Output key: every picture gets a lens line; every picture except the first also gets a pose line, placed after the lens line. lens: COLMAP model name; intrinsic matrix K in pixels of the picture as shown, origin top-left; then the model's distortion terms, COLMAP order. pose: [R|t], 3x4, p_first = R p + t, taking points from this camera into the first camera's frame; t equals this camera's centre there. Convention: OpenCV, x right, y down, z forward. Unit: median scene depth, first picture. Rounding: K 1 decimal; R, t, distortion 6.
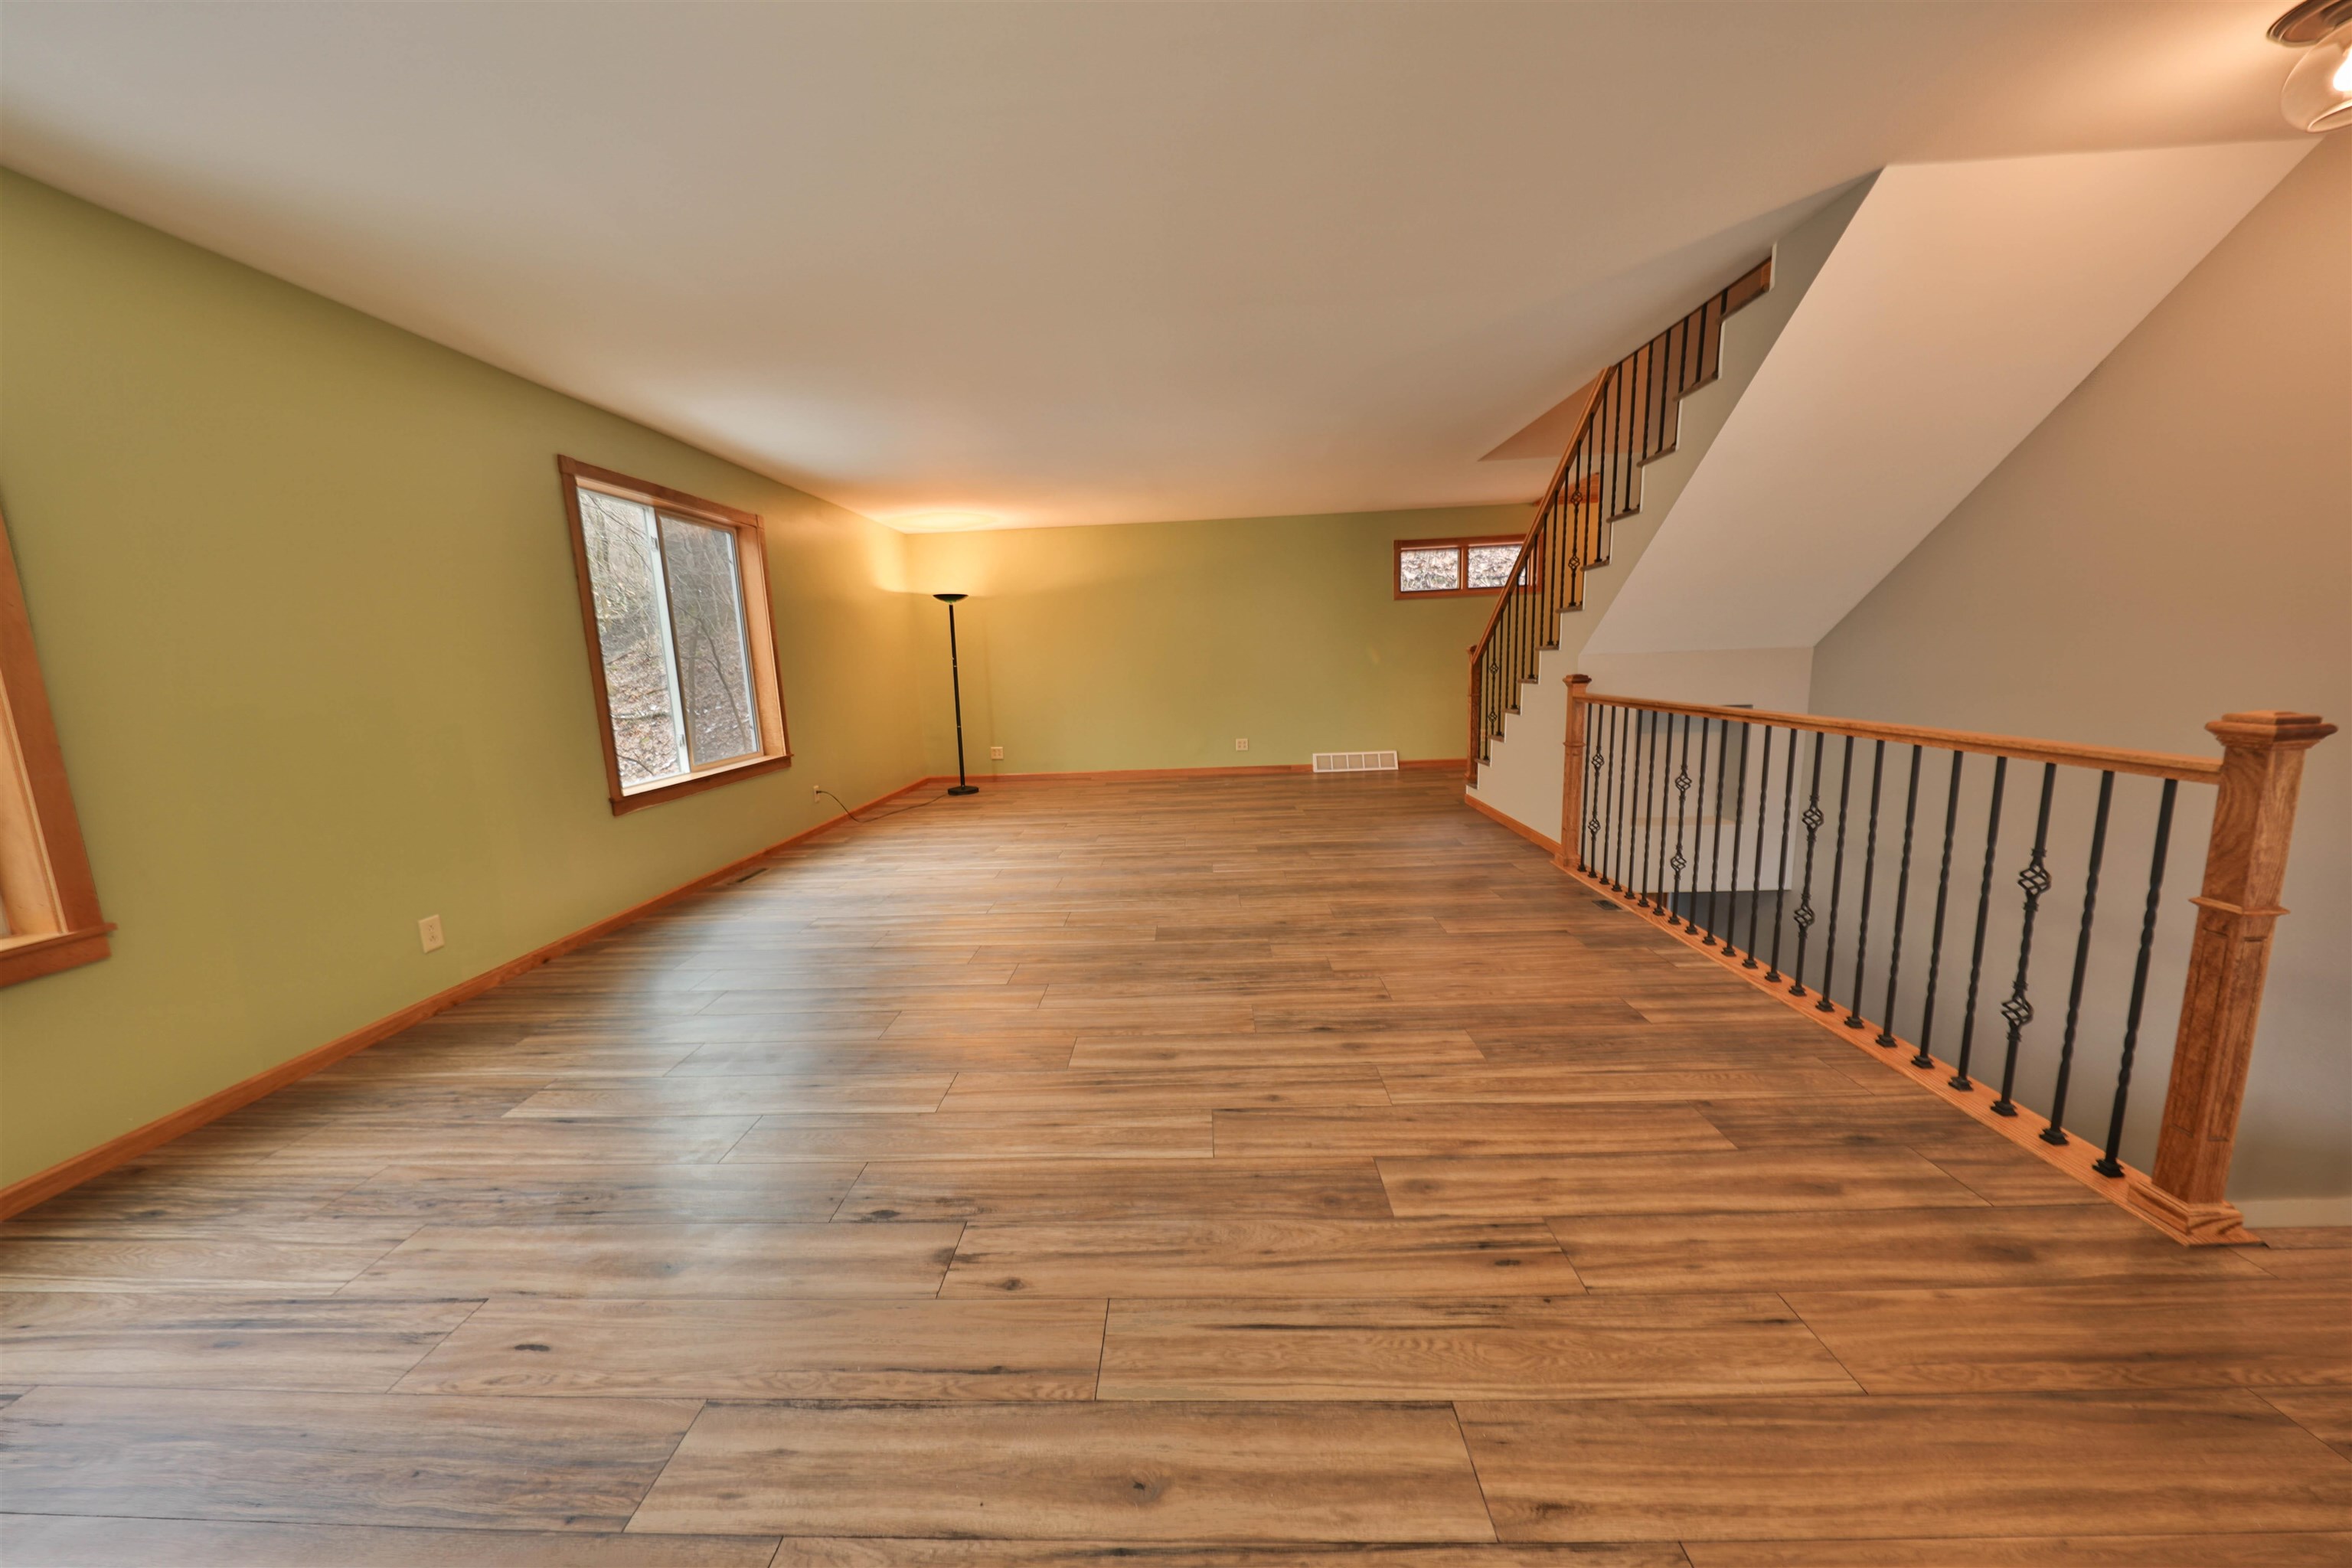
lens RADIAL K [[786.3, 0, 1170.0], [0, 786.3, 780.9], [0, 0, 1]] dist [0.001120, -0.003160]
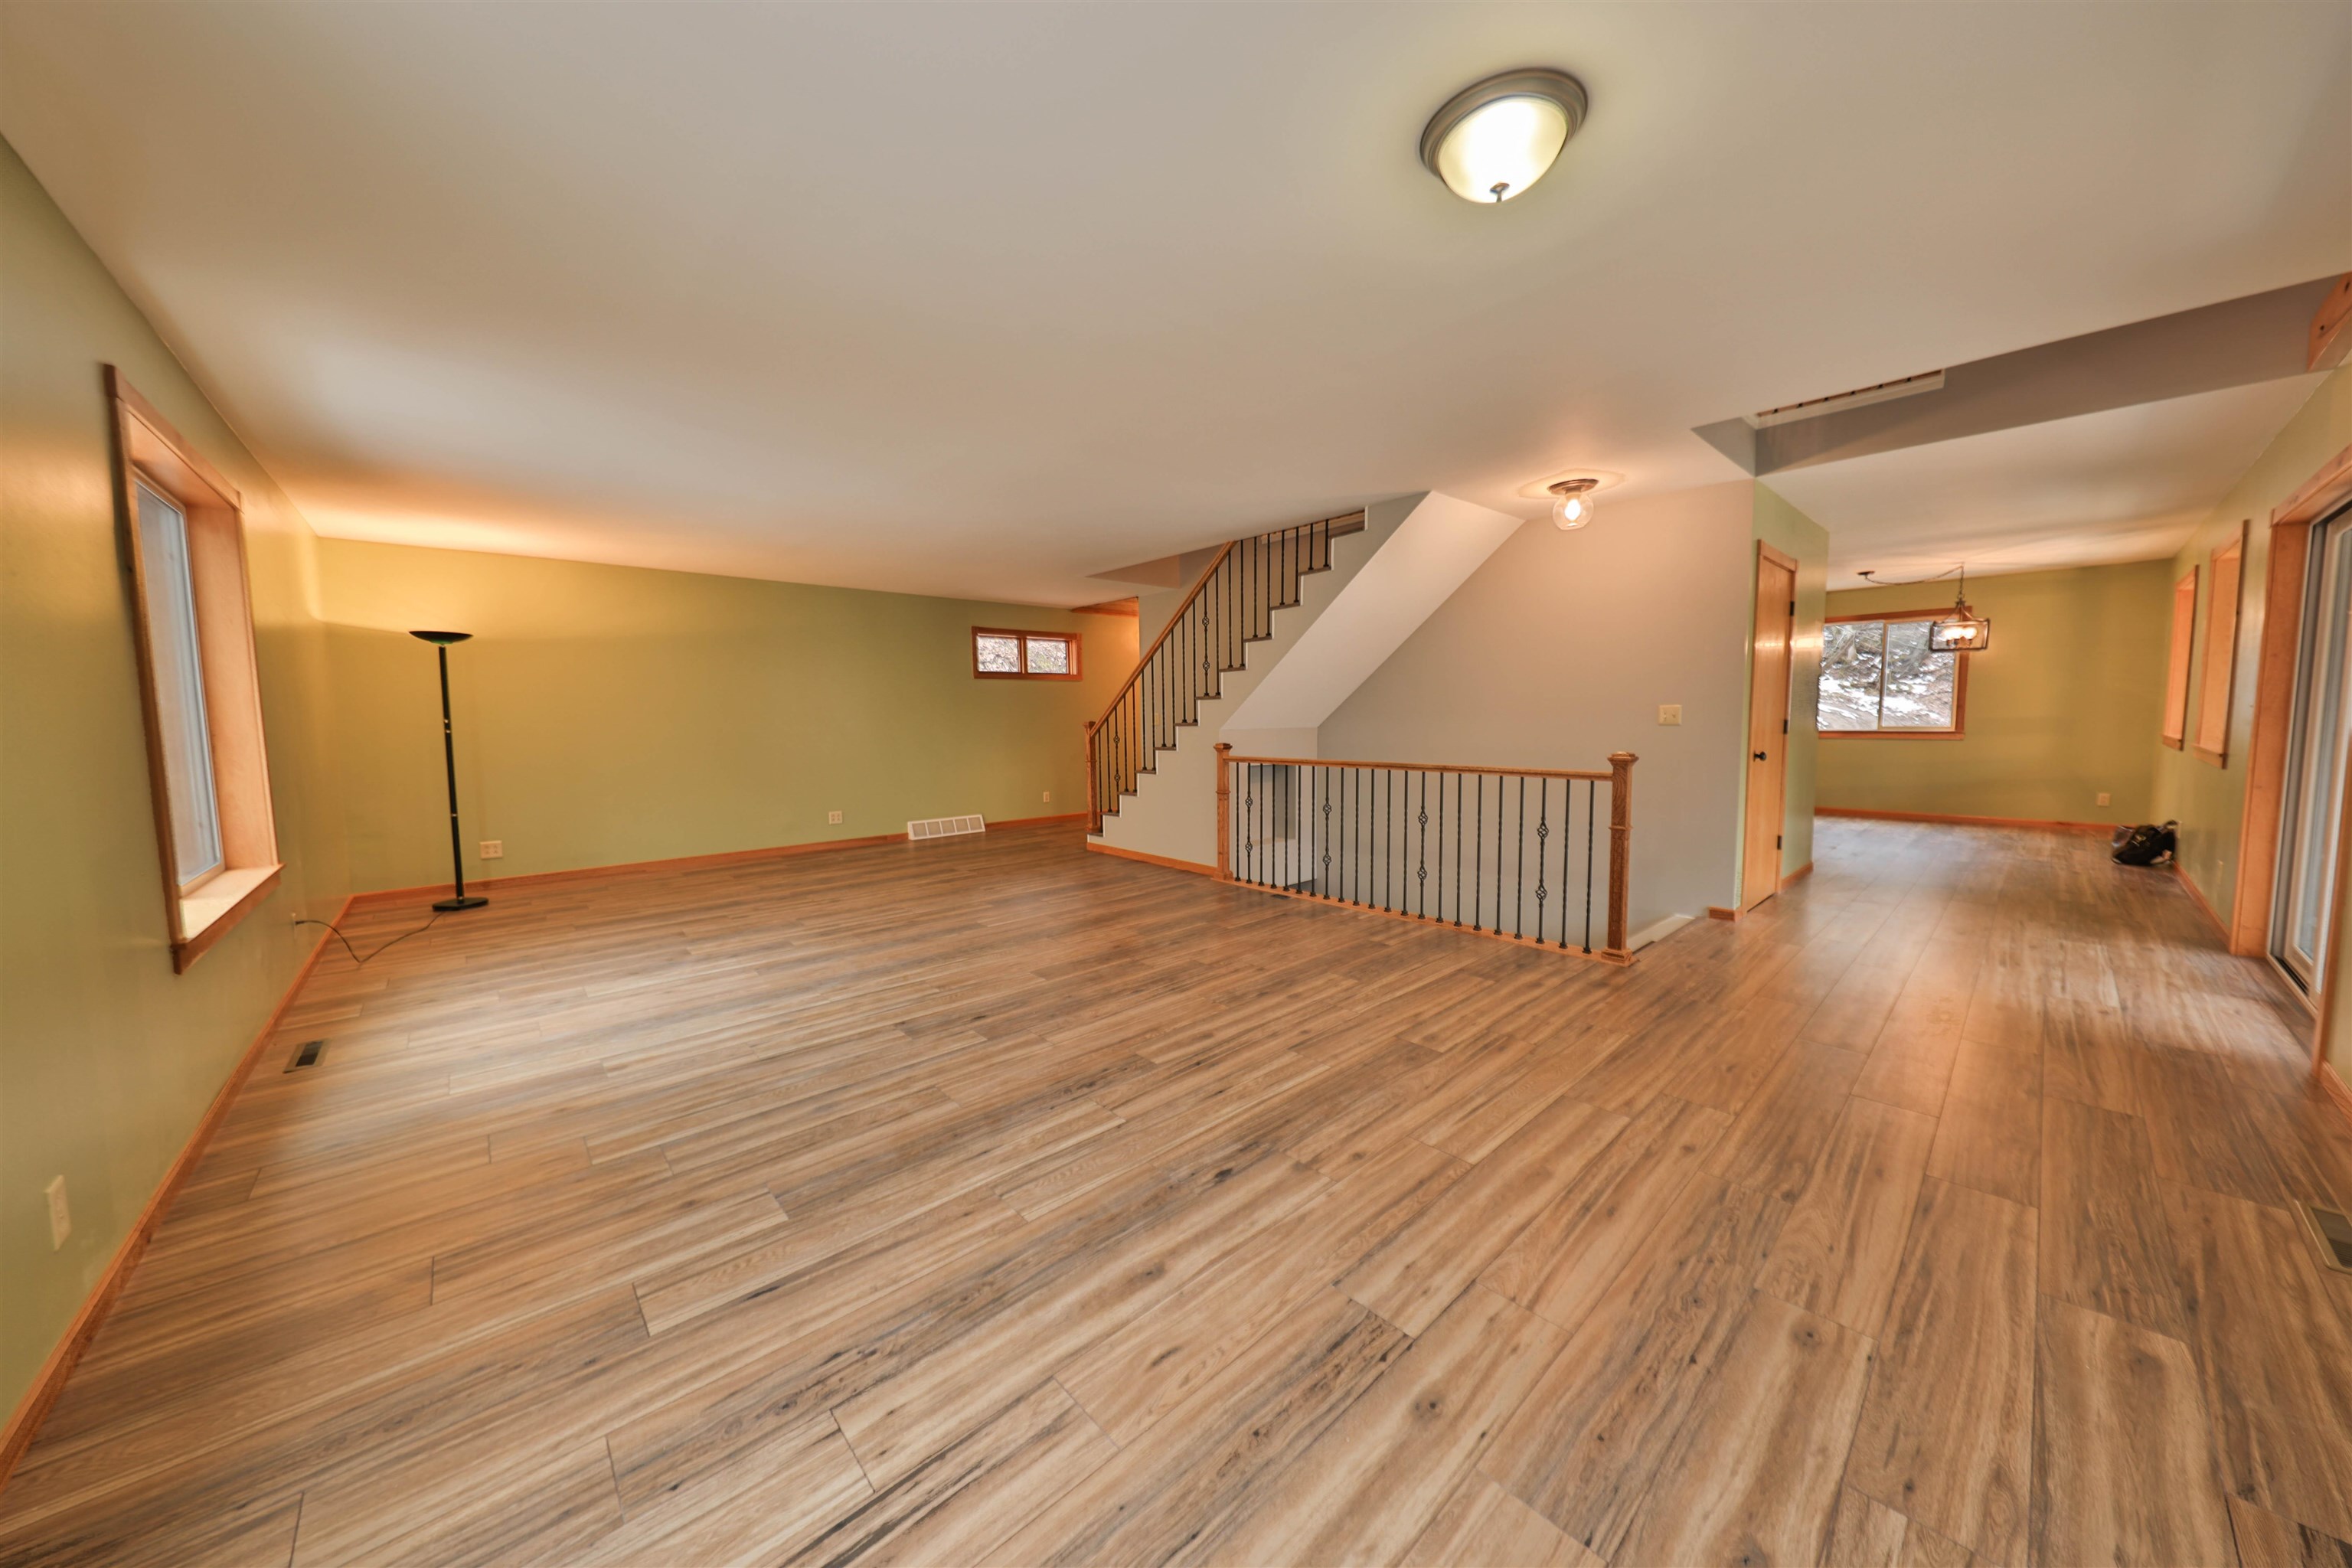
lens RADIAL K [[786.3, 0, 1170.1], [0, 786.3, 777.5], [0, 0, 1]] dist [0.001120, -0.003160]
pose [[0.715479, -0.025635, 0.698164, -0.939148], [0.095179, 0.993586, -0.061057, 0.008150], [-0.692120, 0.110135, 0.713330, 0.094403]]
